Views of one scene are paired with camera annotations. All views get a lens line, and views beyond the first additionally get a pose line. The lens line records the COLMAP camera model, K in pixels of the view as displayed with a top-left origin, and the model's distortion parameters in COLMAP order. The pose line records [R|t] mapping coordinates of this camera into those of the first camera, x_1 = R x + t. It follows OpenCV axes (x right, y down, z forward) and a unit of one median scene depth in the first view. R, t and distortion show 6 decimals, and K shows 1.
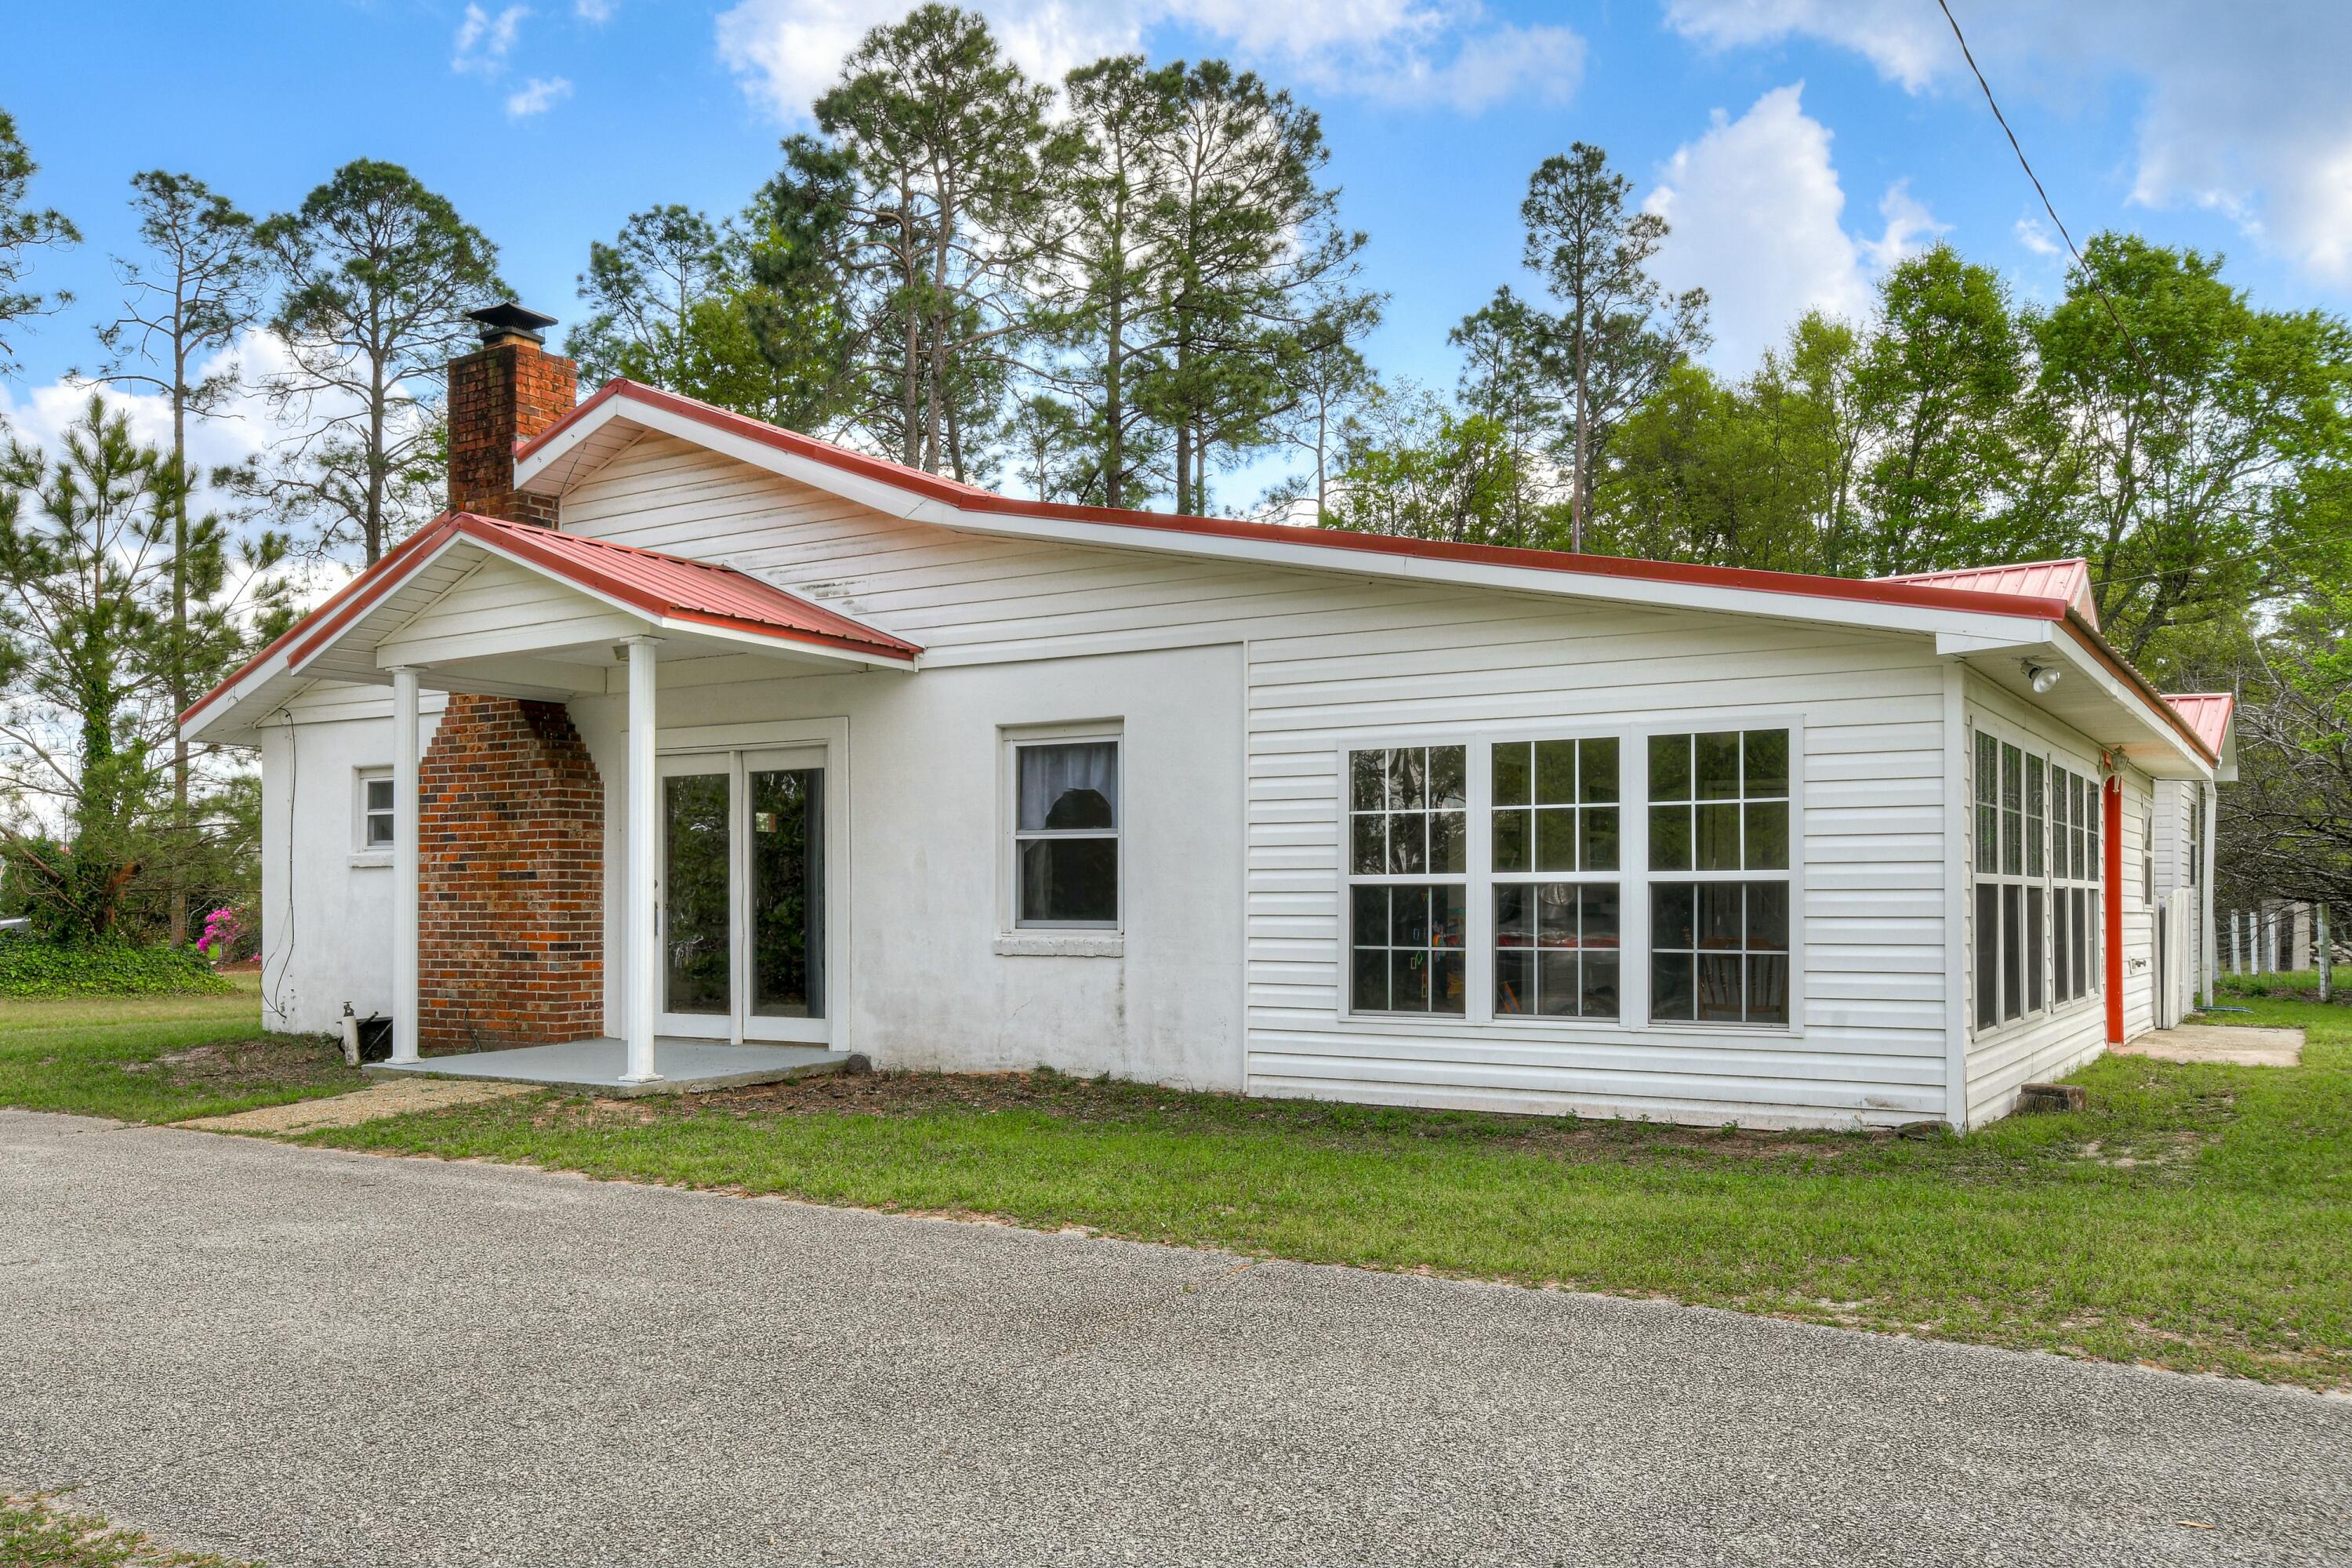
lens RADIAL K [[1919.1, 0, 1135.8], [0, 1919.1, 838.3], [0, 0, 1]] dist [0.040592, -0.007481]
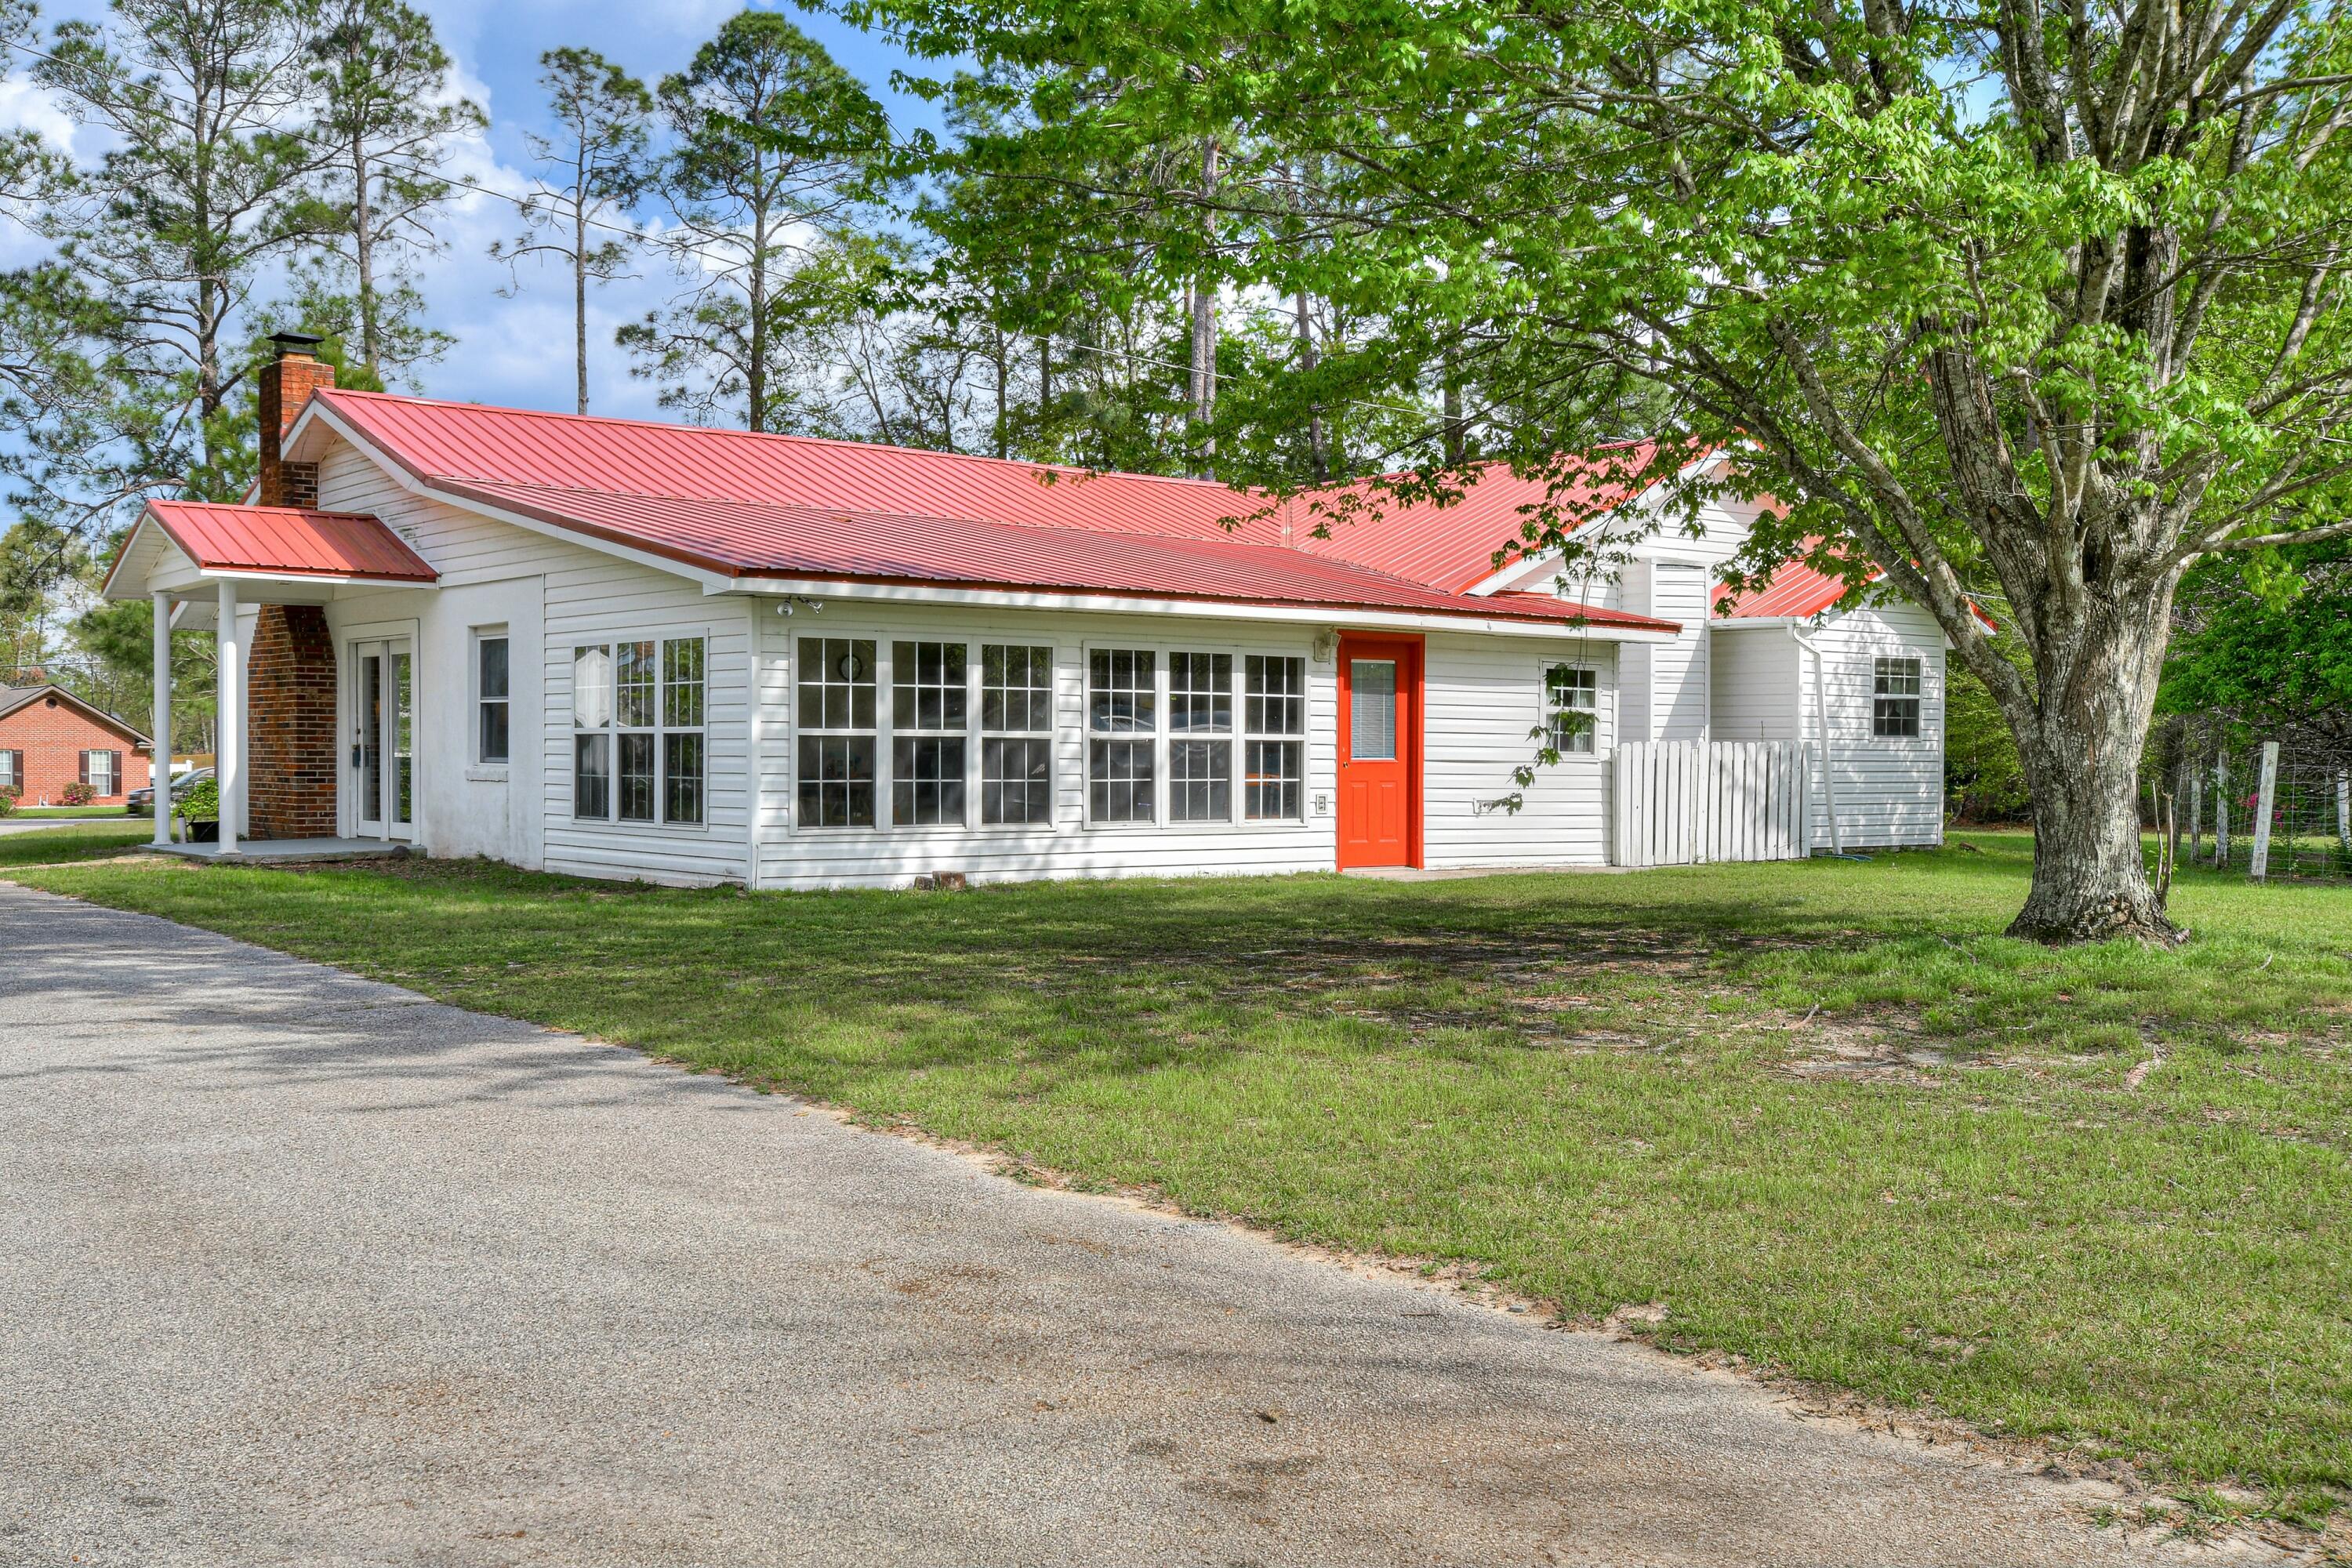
lens RADIAL K [[2406.7, 0, 1173.9], [0, 2406.7, 773.3], [0, 0, 1]] dist [0.023302, 0.000000]
pose [[0.944276, 0.014329, -0.328843, 0.242528], [-0.000952, 0.999167, 0.040803, -0.005018], [0.329153, -0.038216, 0.943503, -0.136053]]
